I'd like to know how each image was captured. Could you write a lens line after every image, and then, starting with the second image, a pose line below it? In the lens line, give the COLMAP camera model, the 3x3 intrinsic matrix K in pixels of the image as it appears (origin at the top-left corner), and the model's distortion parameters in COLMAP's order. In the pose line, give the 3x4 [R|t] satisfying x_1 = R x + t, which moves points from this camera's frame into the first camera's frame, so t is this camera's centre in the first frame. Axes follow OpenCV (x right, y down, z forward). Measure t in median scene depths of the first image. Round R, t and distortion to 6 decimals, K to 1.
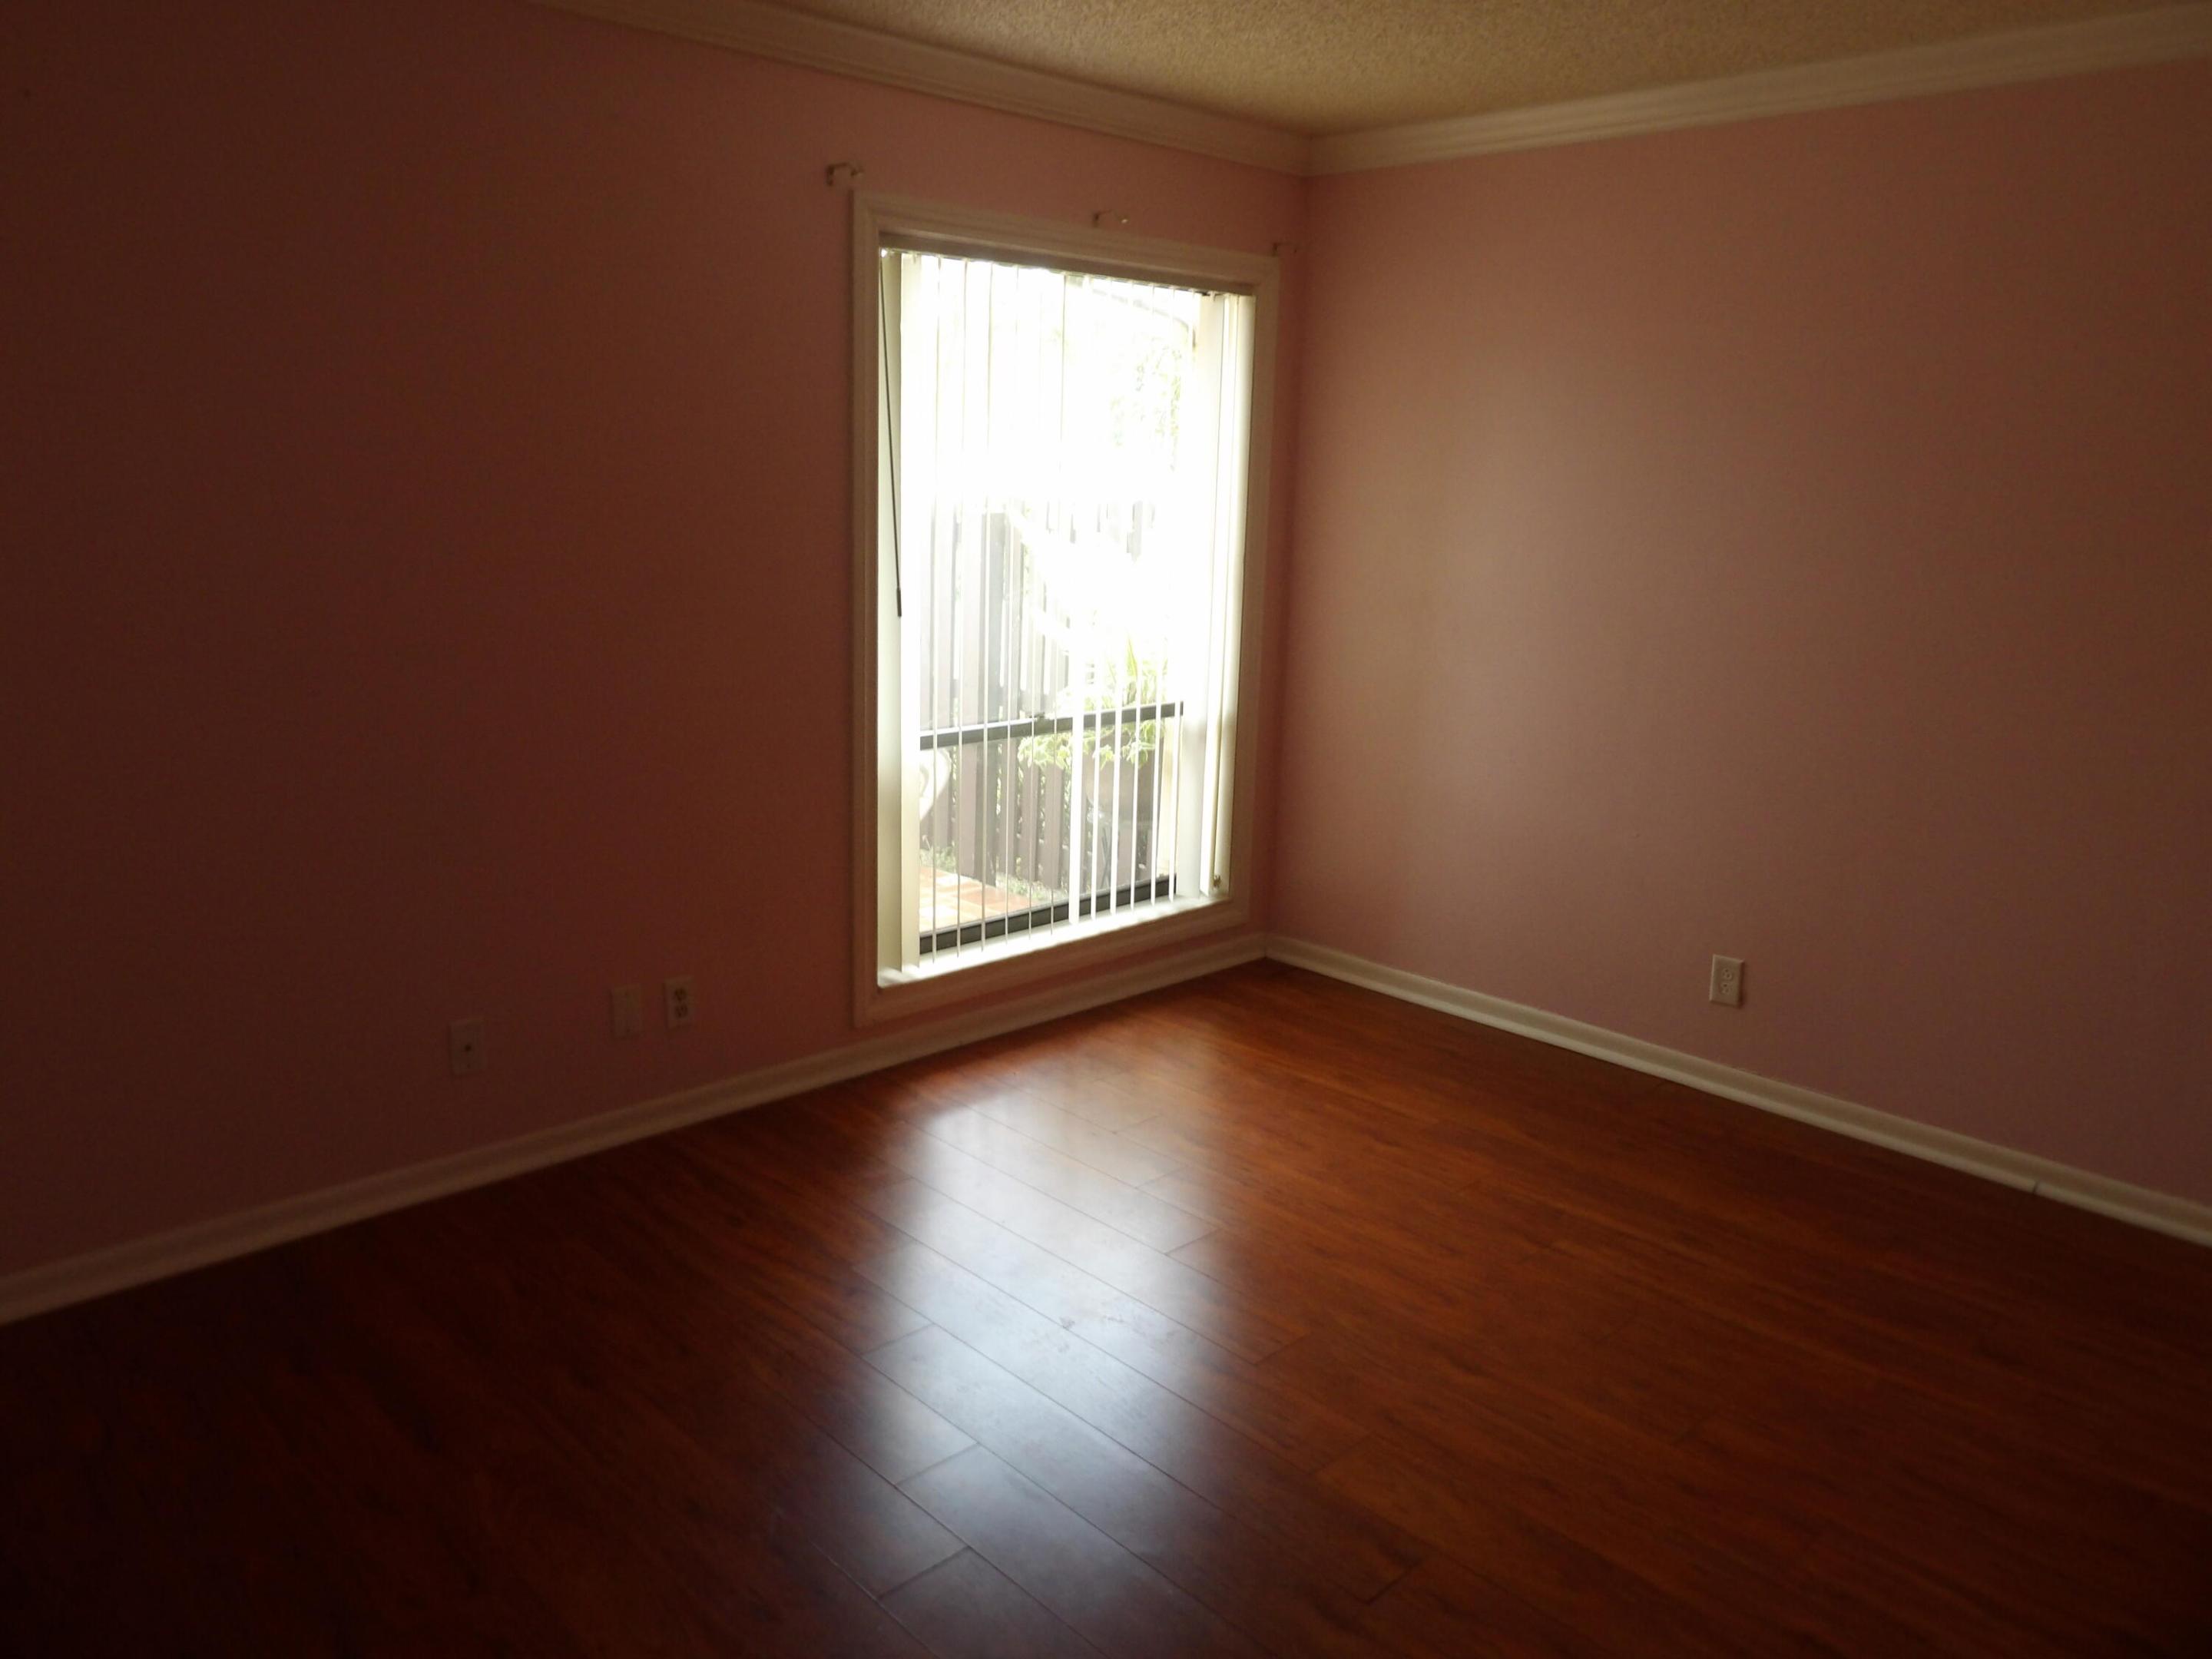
lens RADIAL K [[1586.9, 0, 1113.4], [0, 1586.9, 816.2], [0, 0, 1]] dist [-0.034162, 0.058780]
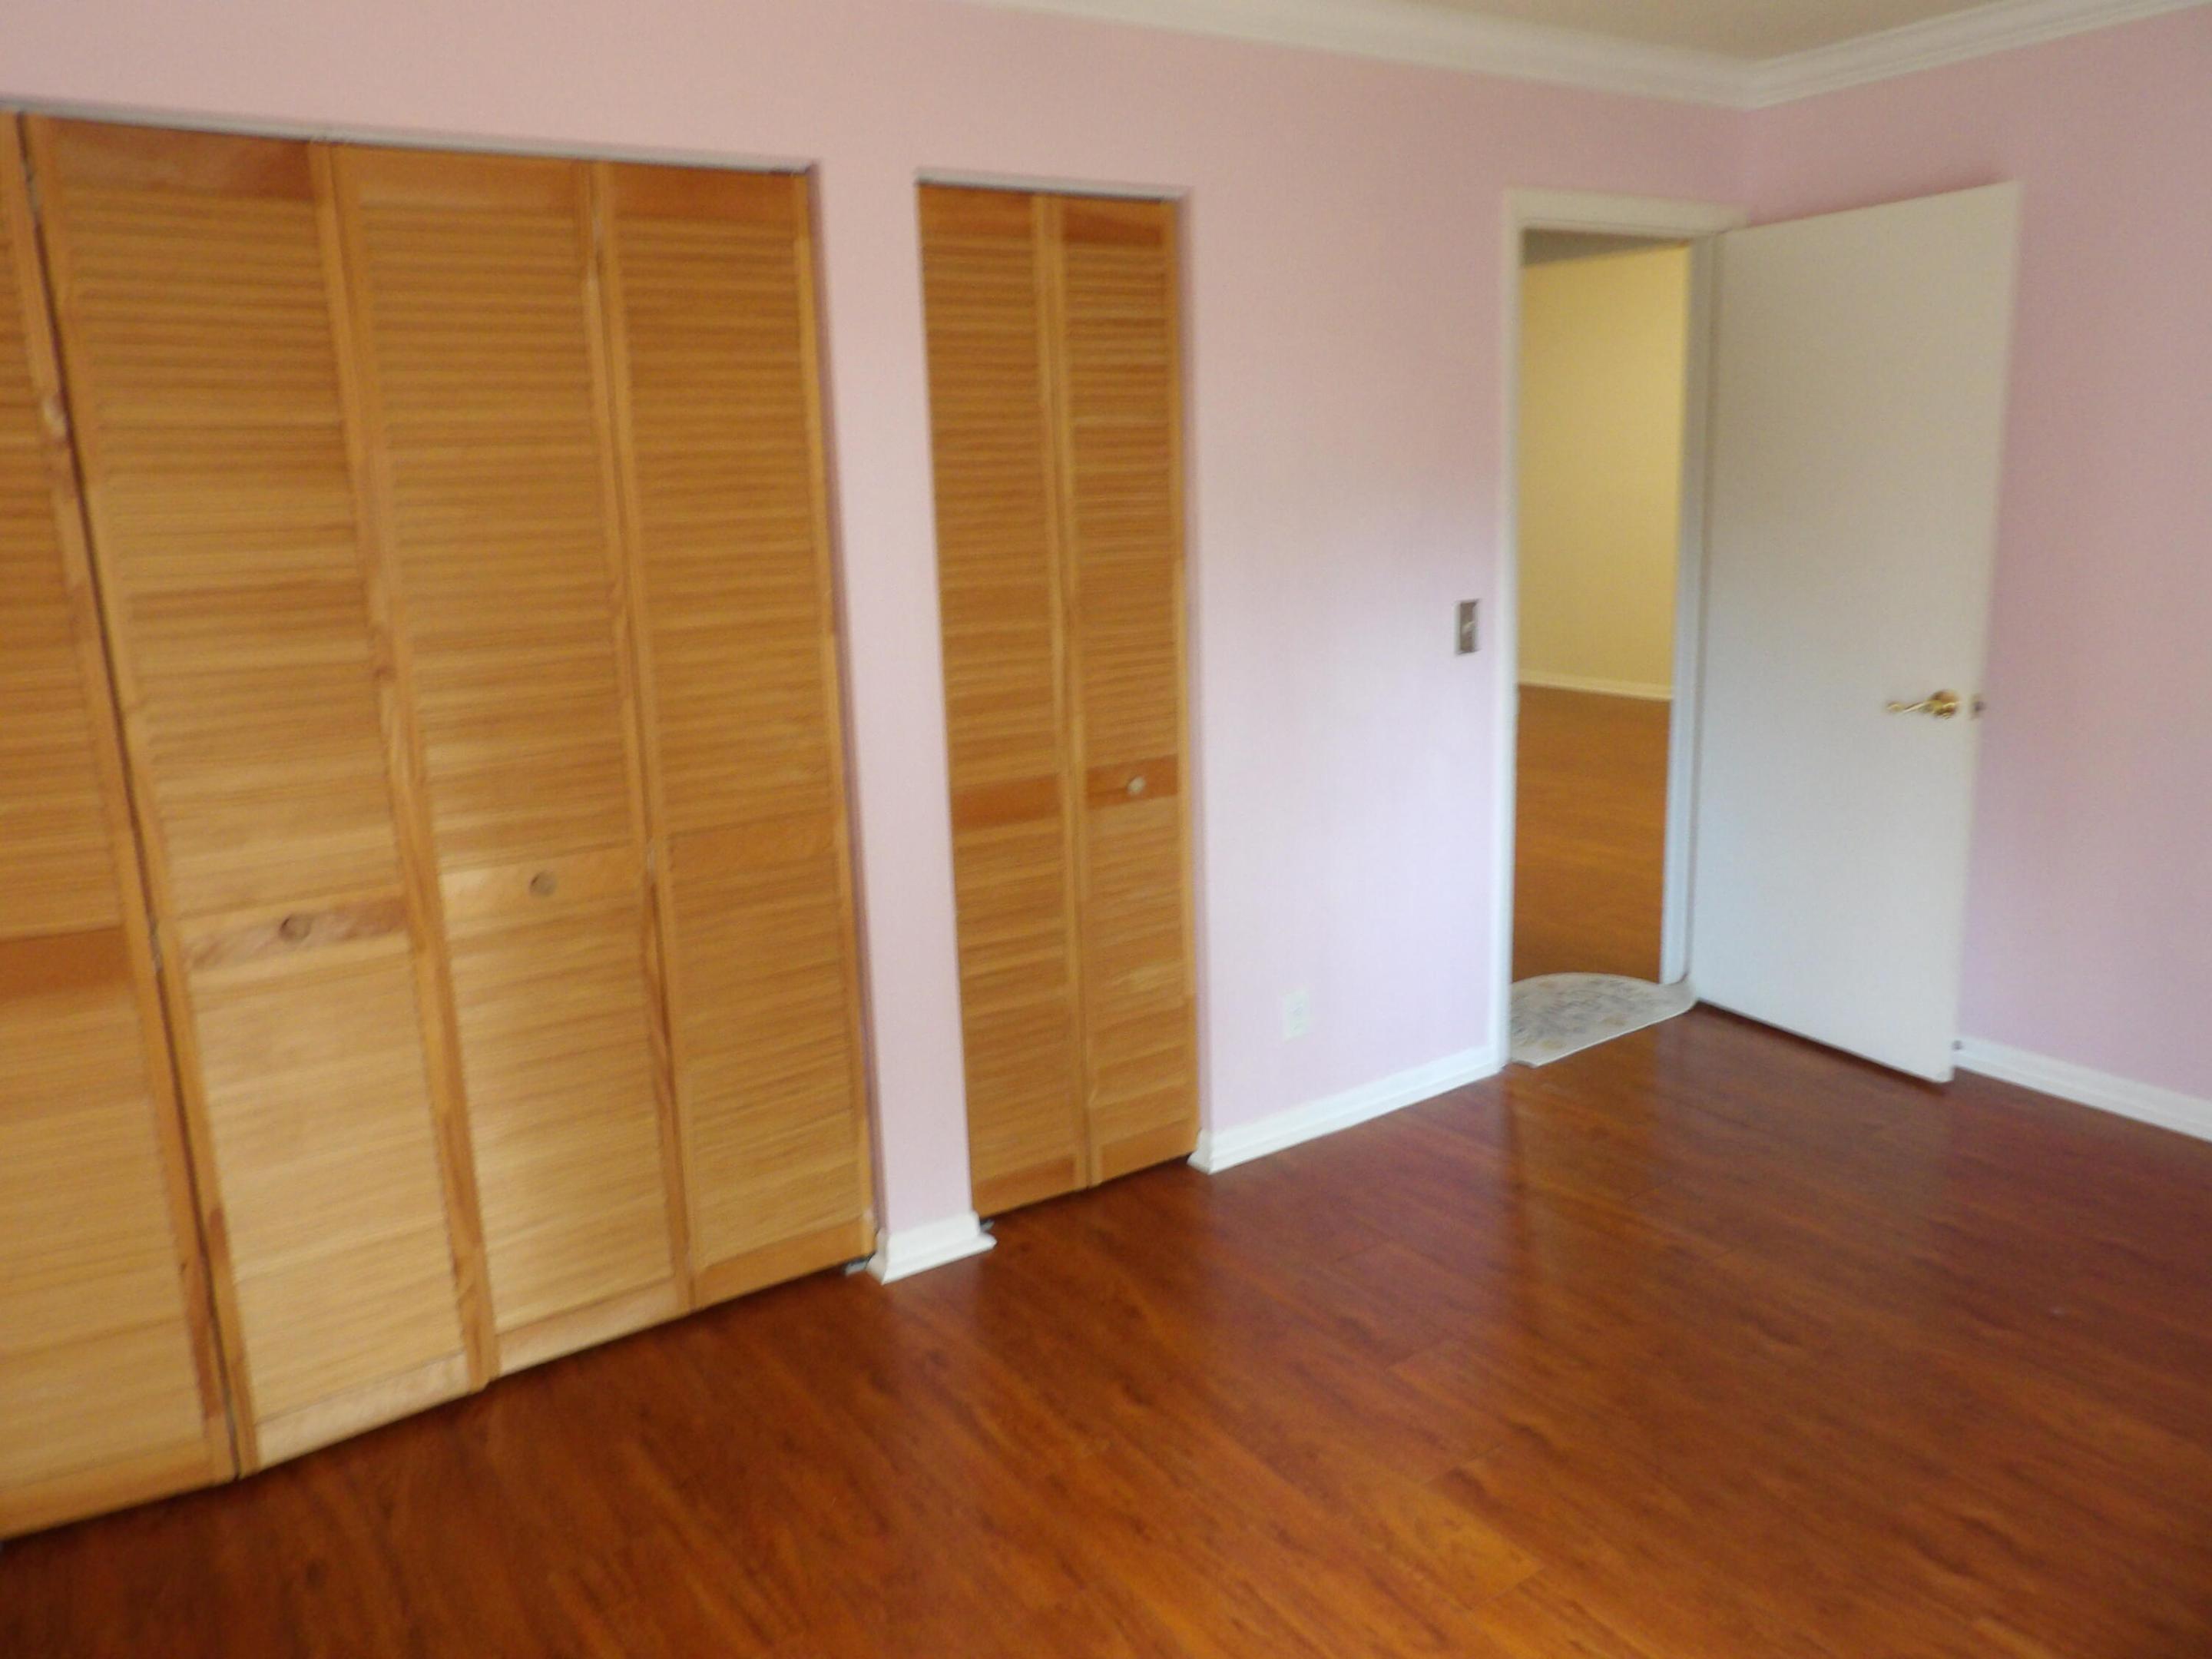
lens RADIAL K [[1515.7, 0, 1106.0], [0, 1515.7, 829.5], [0, 0, 1]] dist [-0.030496, 0.000542]
pose [[-0.983536, -0.017491, 0.179864, 0.158586], [0.058243, 0.911513, 0.407127, -0.229767], [-0.171069, 0.410900, -0.895487, 1.149313]]
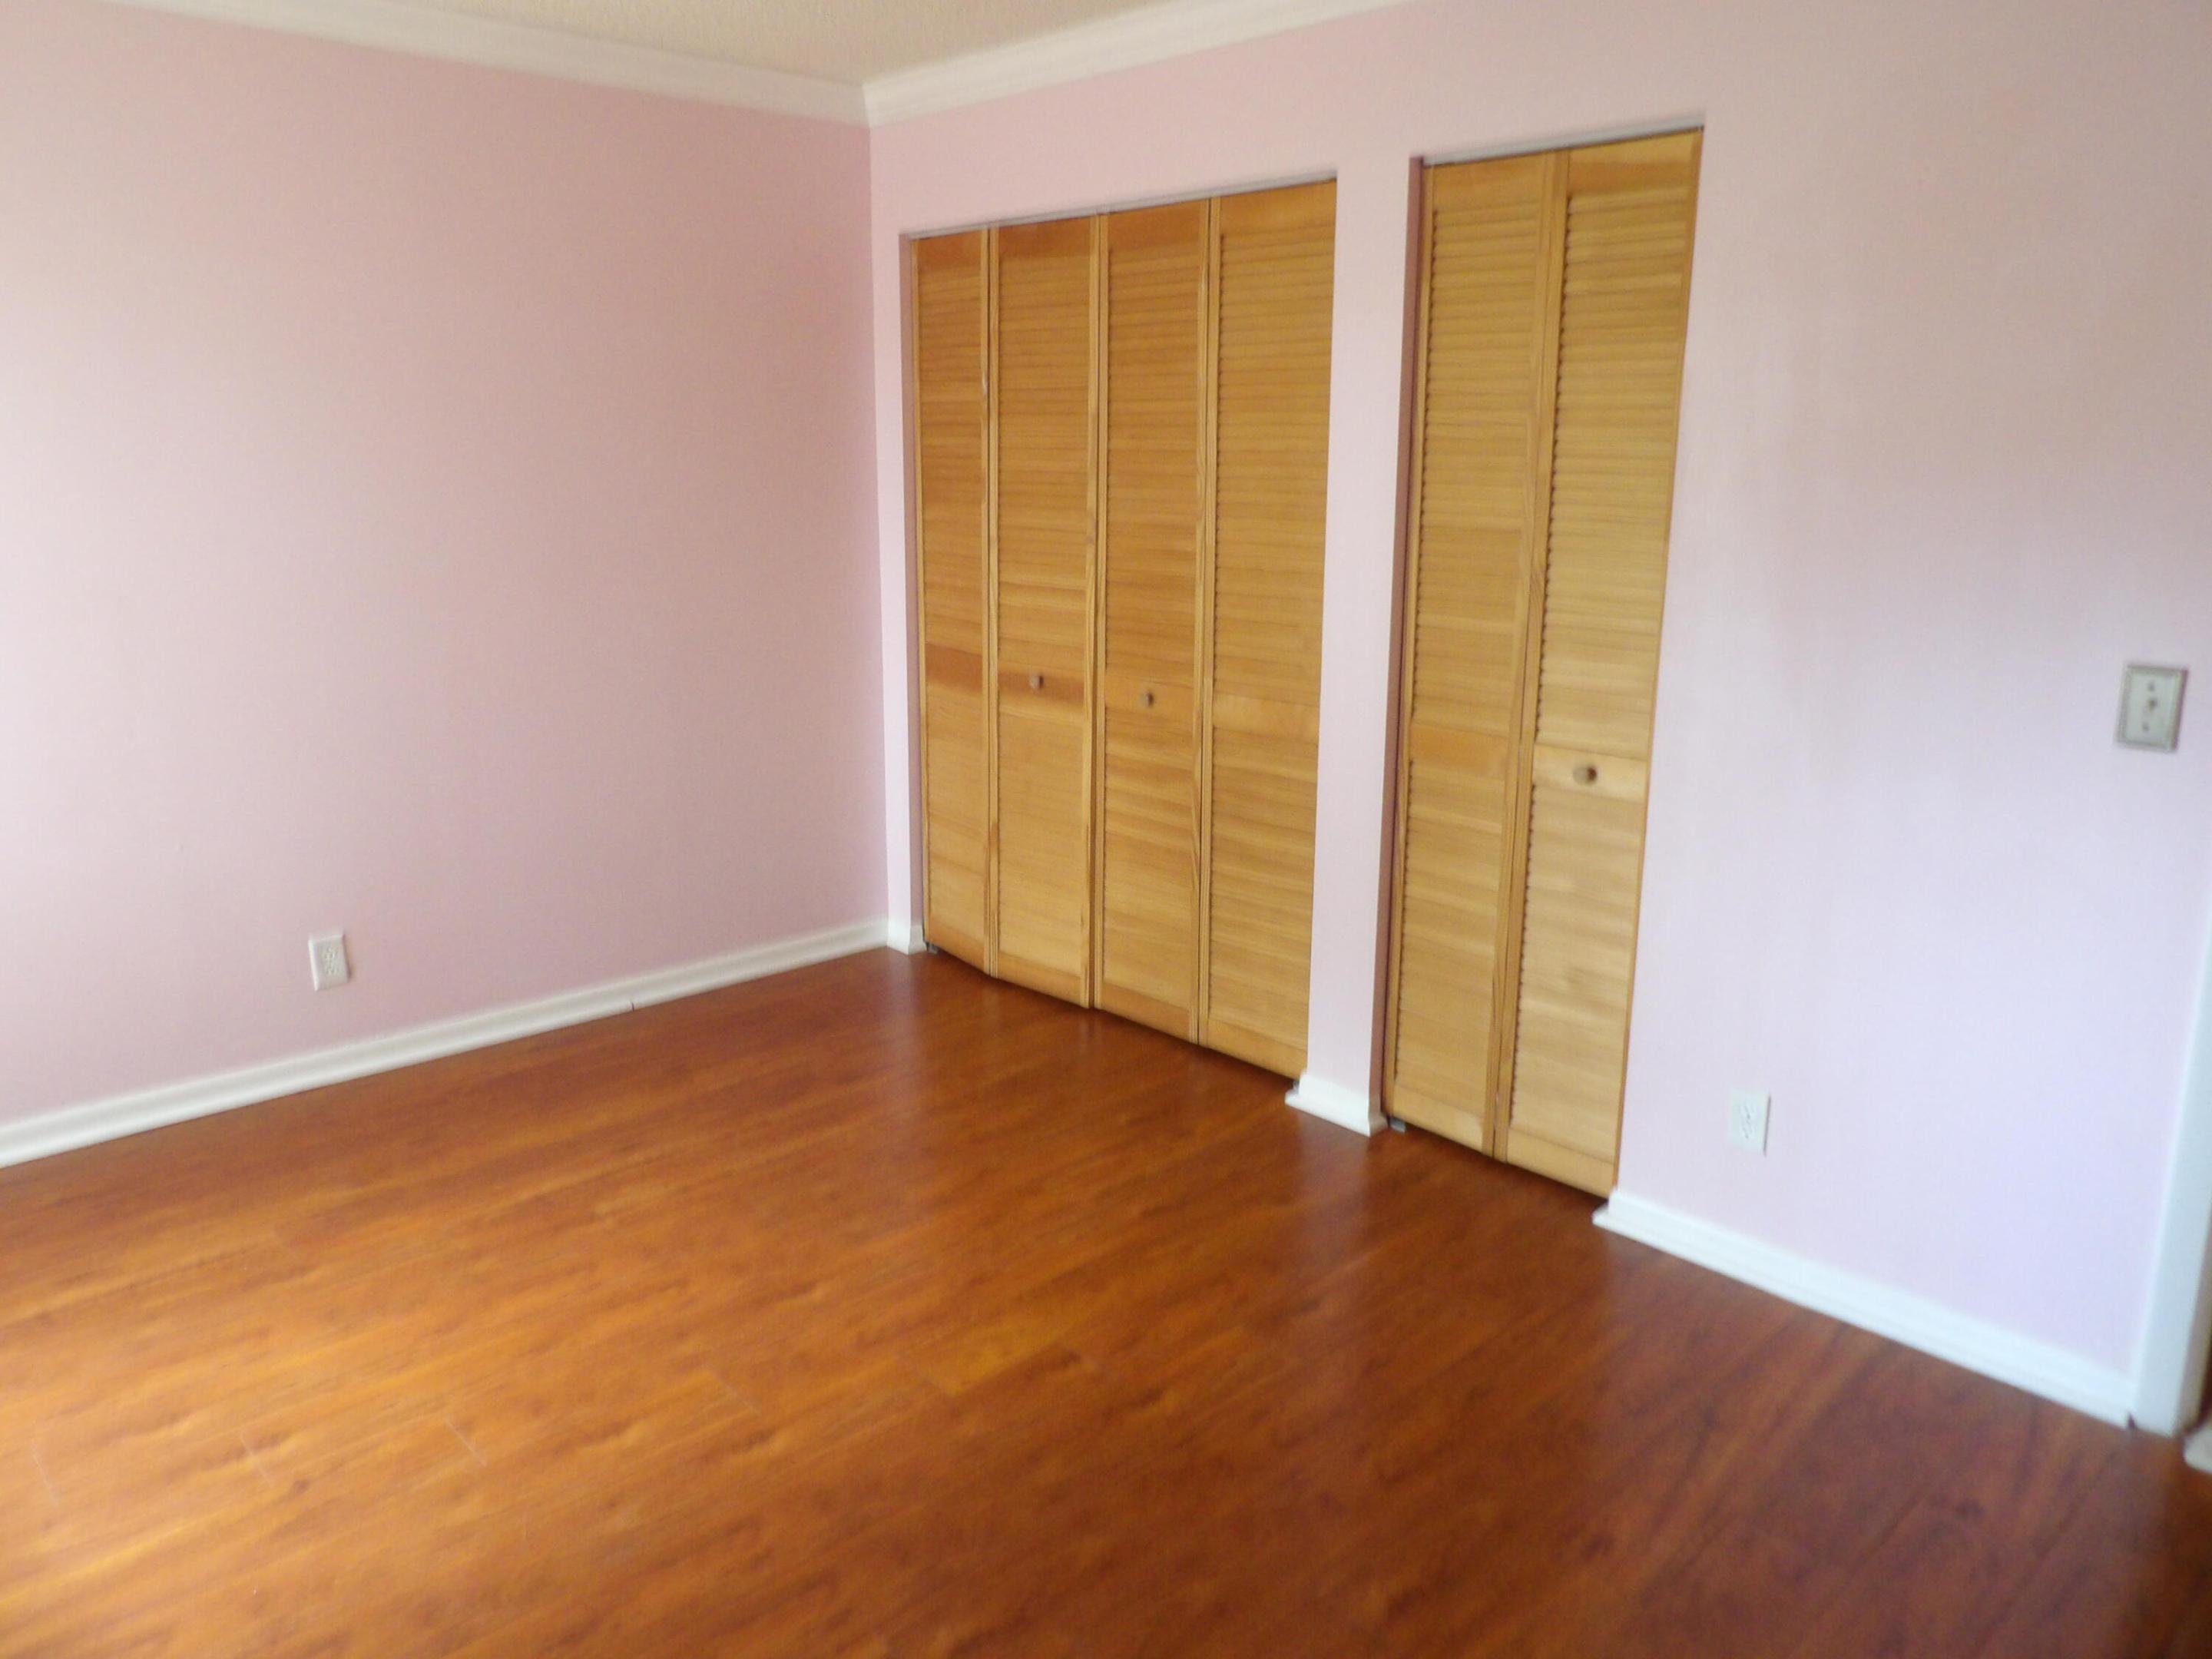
lens RADIAL K [[1600.1, 0, 1097.4], [0, 1600.1, 806.3], [0, 0, 1]] dist [-0.034191, 0.045617]
pose [[0.007023, -0.251967, 0.967710, -0.566675], [0.201014, 0.948336, 0.245464, -0.139102], [-0.979563, 0.192799, 0.057309, 0.539717]]
